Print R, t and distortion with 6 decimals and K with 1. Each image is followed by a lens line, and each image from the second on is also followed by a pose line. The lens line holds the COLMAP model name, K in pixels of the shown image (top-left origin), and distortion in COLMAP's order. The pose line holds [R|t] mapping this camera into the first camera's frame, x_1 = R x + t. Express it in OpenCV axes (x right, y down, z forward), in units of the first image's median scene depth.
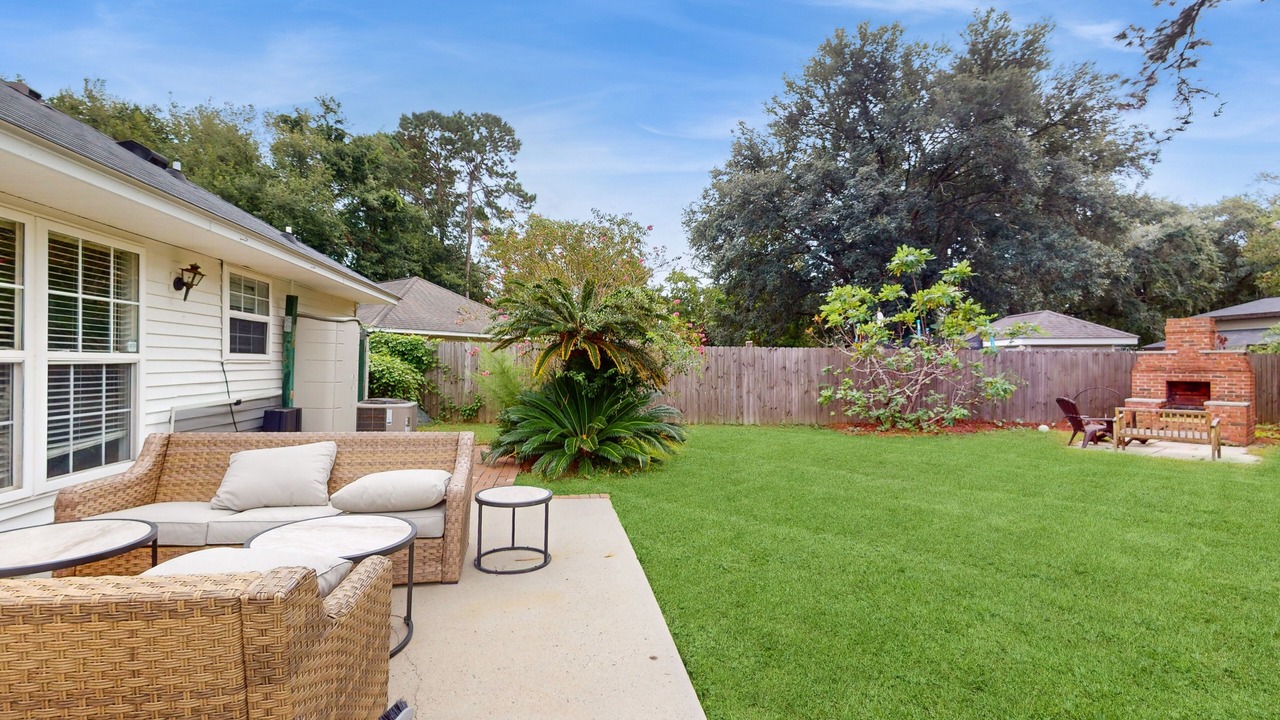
lens RADIAL K [[560.4, 0, 640.5], [0, 560.4, 362.0], [0, 0, 1]] dist [0.000846, -0.000083]
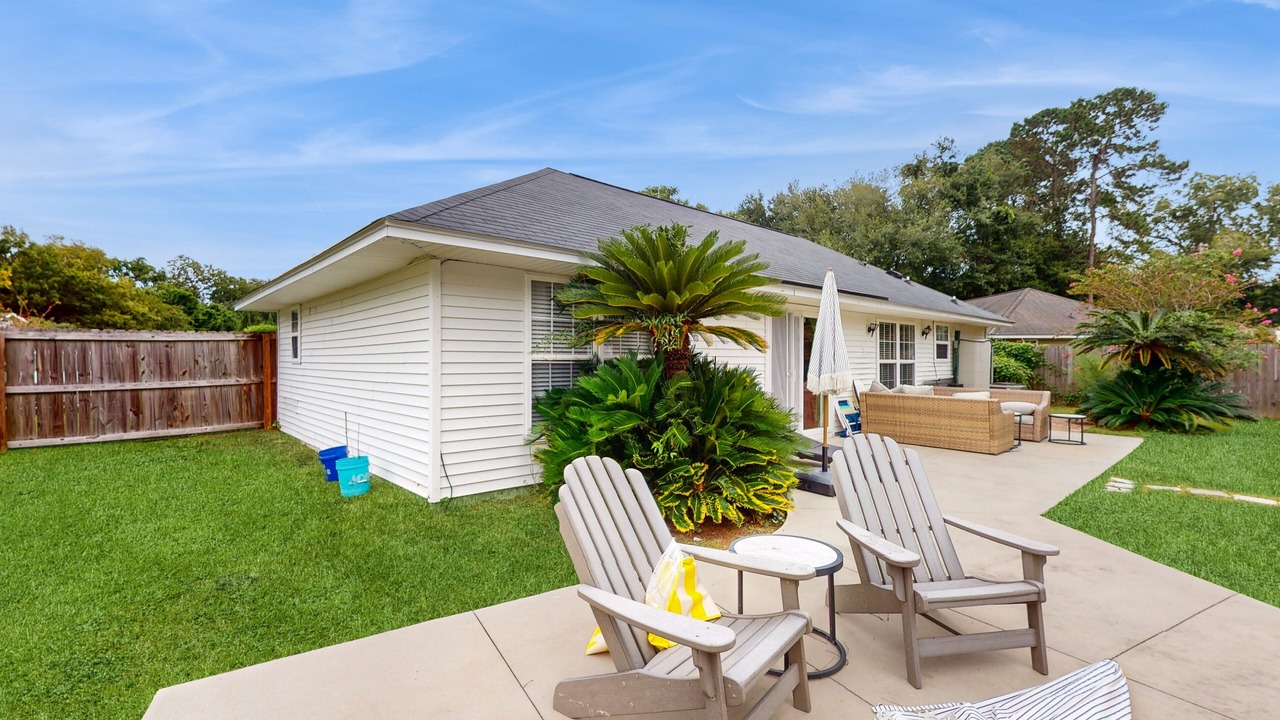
lens RADIAL K [[560.4, 0, 640.5], [0, 560.4, 362.0], [0, 0, 1]] dist [0.000846, -0.000083]
pose [[0.548195, -0.004900, -0.836336, 0.077732], [0.007876, 0.999969, -0.000696, -0.001450], [0.836313, -0.006206, 0.548216, -0.184578]]
